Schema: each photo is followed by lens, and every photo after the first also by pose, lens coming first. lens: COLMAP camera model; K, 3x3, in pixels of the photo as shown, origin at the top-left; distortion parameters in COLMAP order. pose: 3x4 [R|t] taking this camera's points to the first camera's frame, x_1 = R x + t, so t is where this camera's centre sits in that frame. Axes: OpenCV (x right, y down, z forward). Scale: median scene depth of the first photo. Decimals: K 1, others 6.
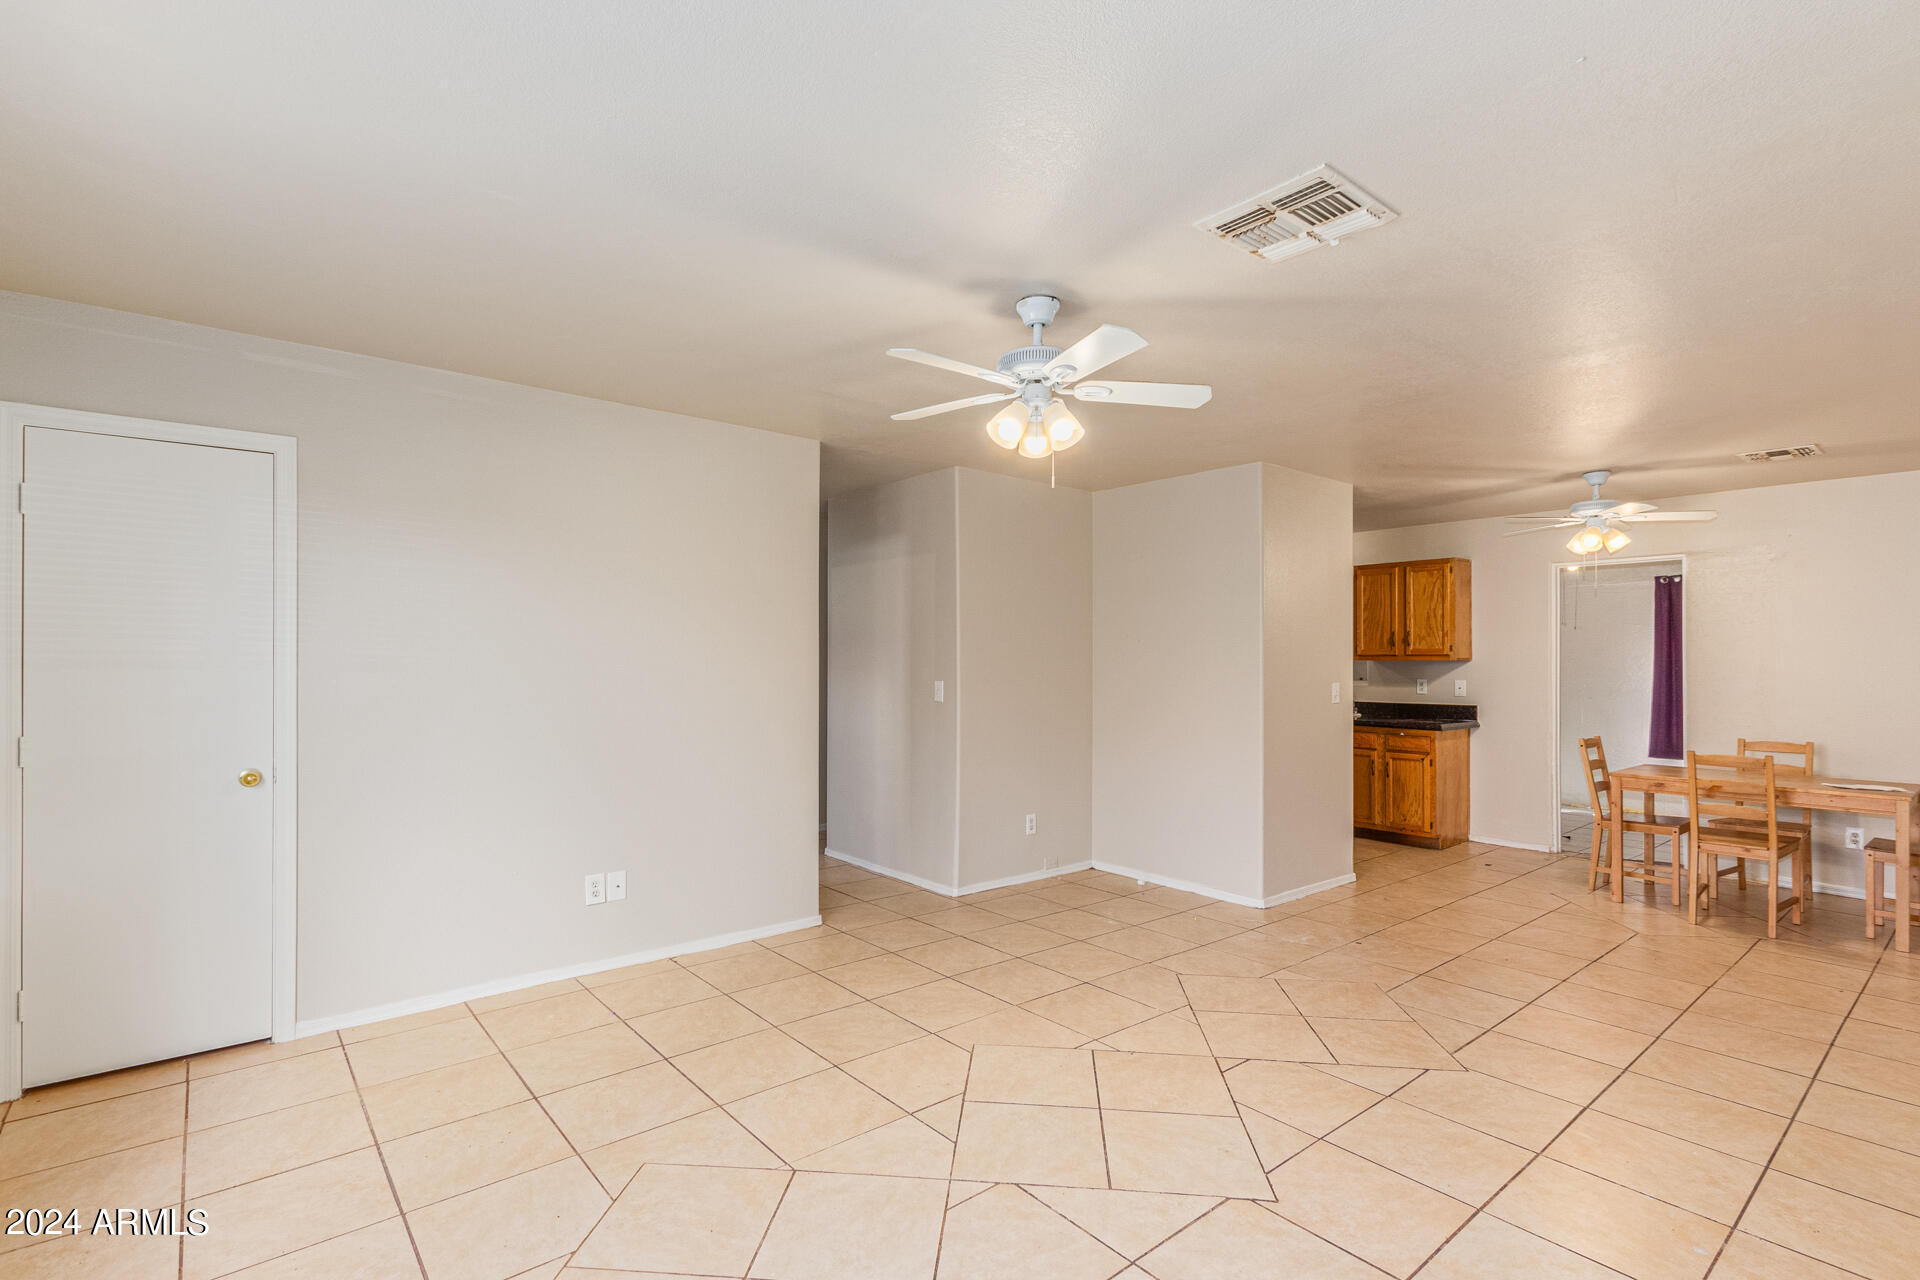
lens RADIAL K [[898.6, 0, 950.5], [0, 898.6, 656.1], [0, 0, 1]] dist [0.001227, -0.001806]
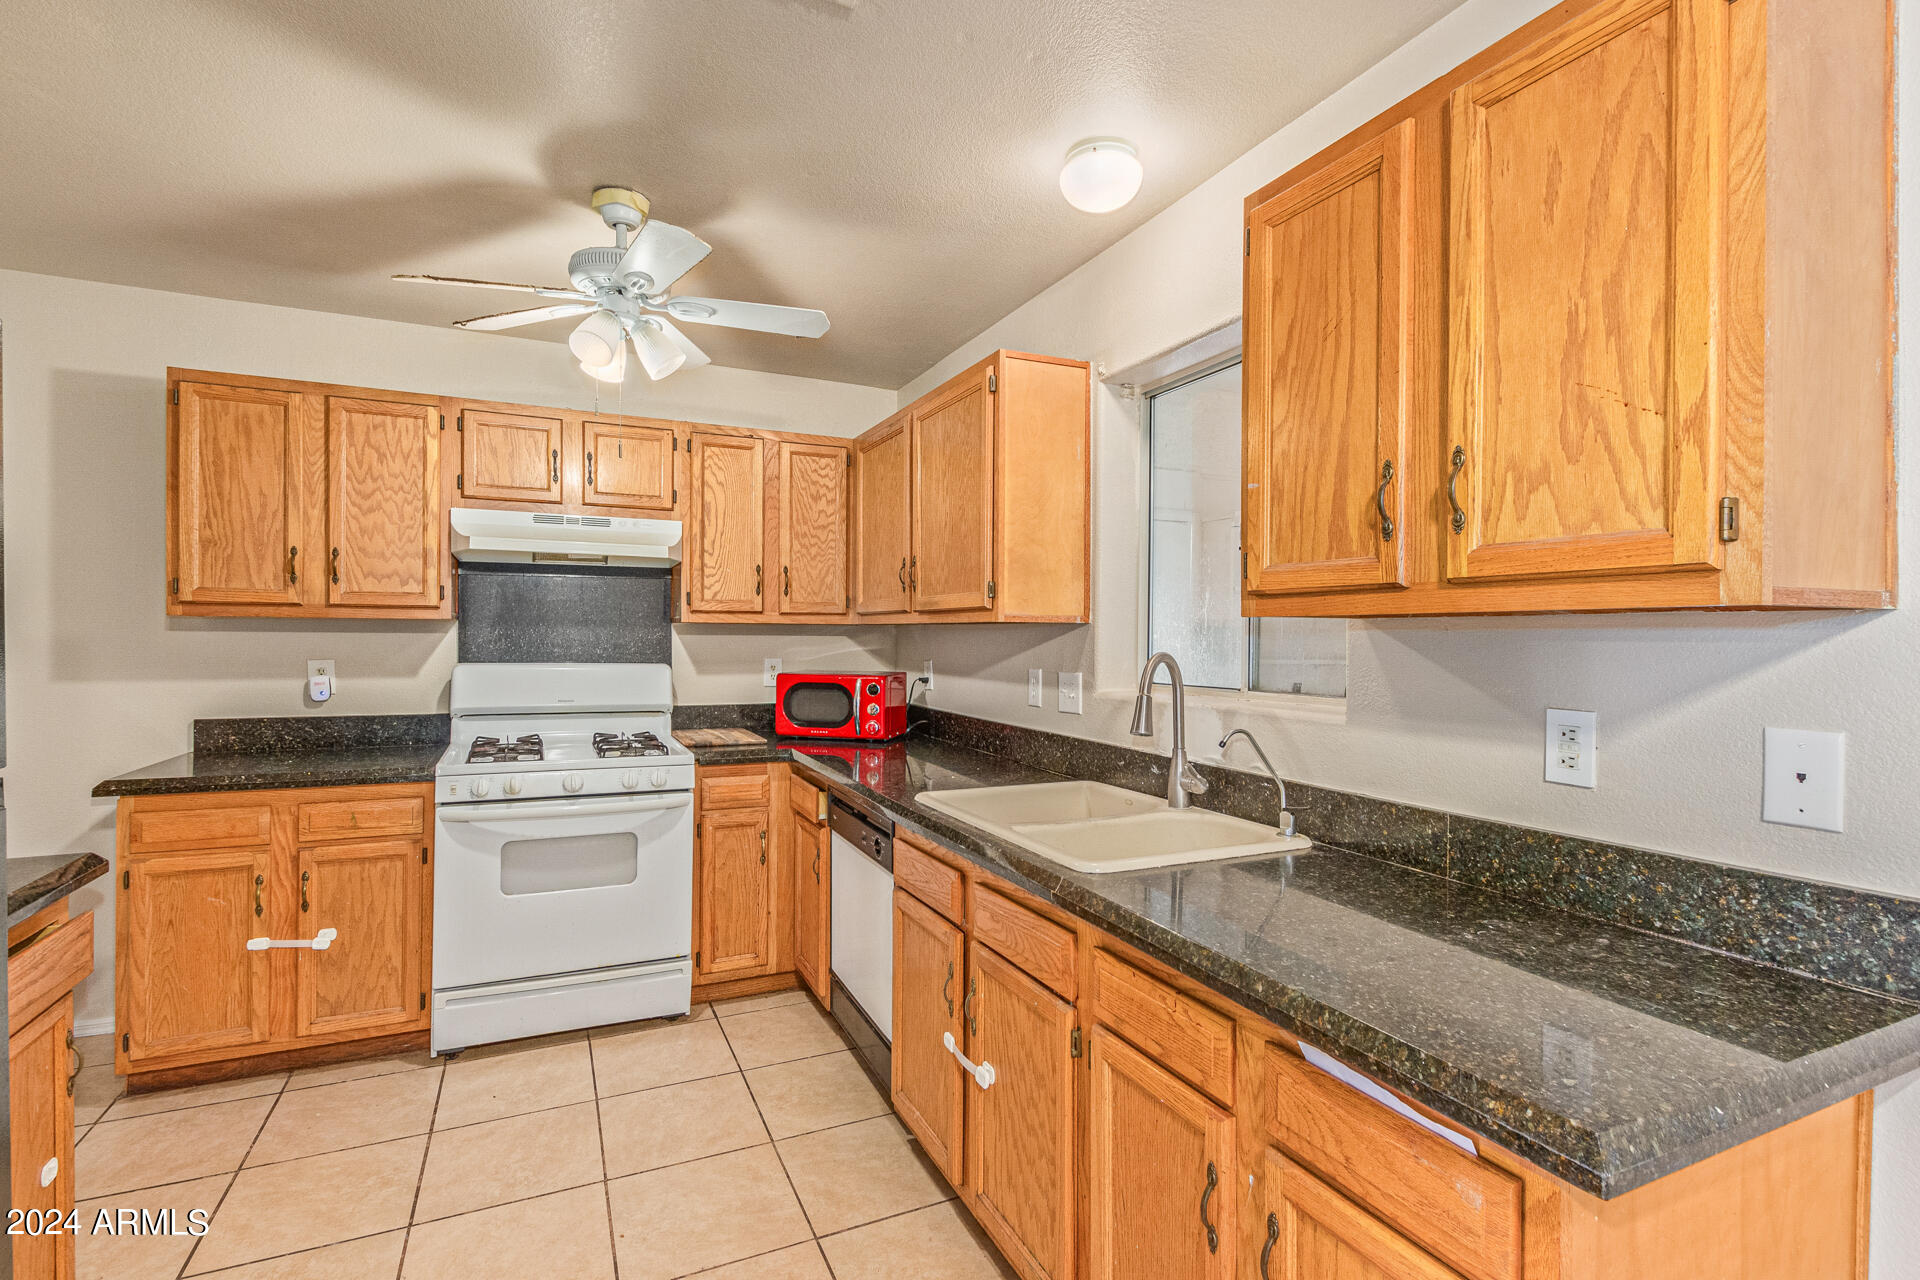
lens RADIAL K [[898.6, 0, 972.9], [0, 898.6, 641.6], [0, 0, 1]] dist [0.001227, -0.001806]
pose [[0.966805, 0.001840, -0.255507, 0.466696], [-0.000580, 0.999987, 0.005008, 0.010006], [0.255513, -0.004694, 0.966794, 0.810802]]
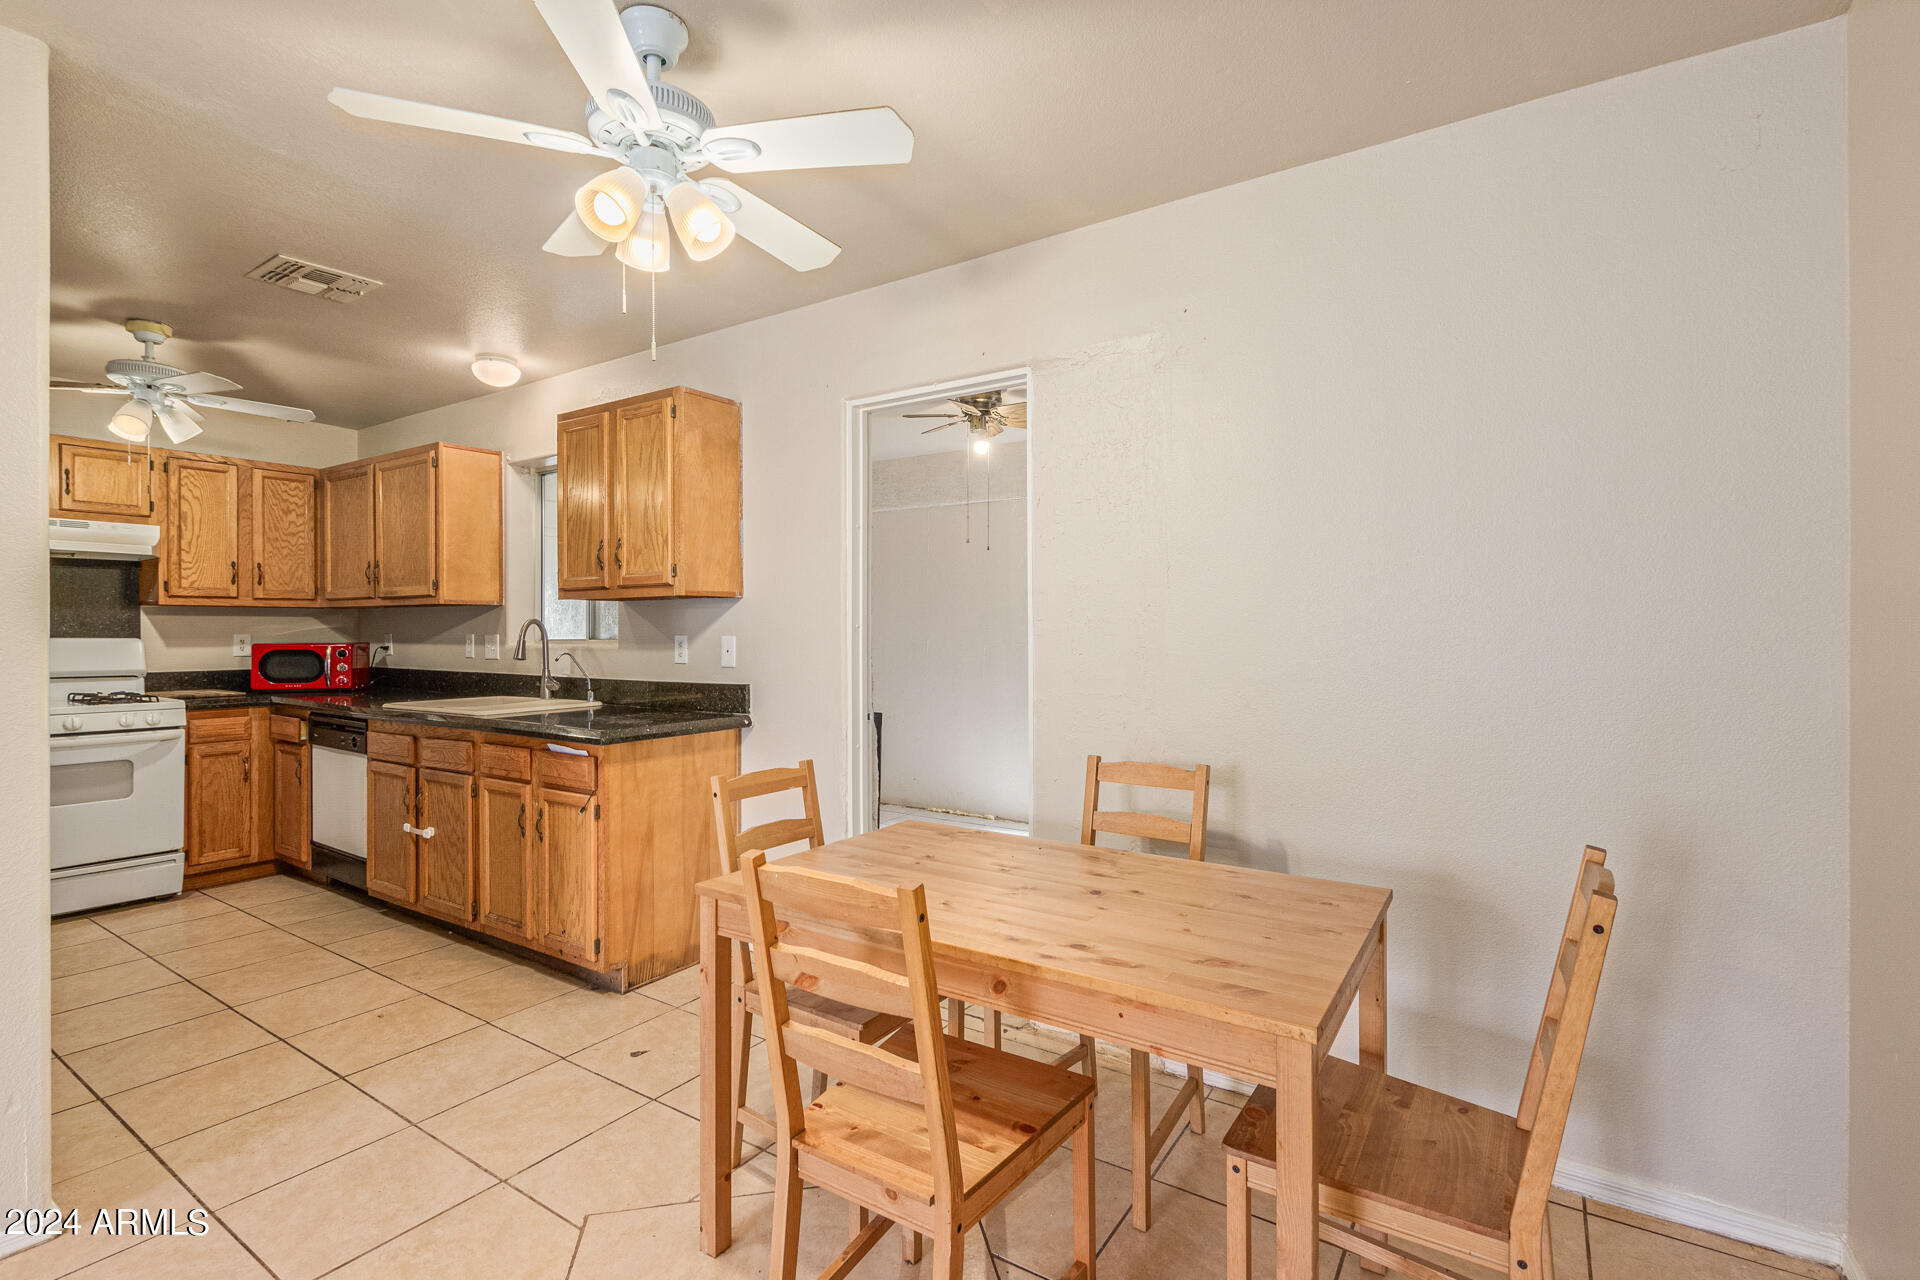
lens RADIAL K [[898.6, 0, 970.5], [0, 898.6, 630.0], [0, 0, 1]] dist [0.001227, -0.001806]
pose [[0.962445, -0.007980, 0.271360, 0.566903], [0.007804, 0.999968, 0.001727, 0.023658], [-0.271366, 0.000455, 0.962476, 0.472961]]
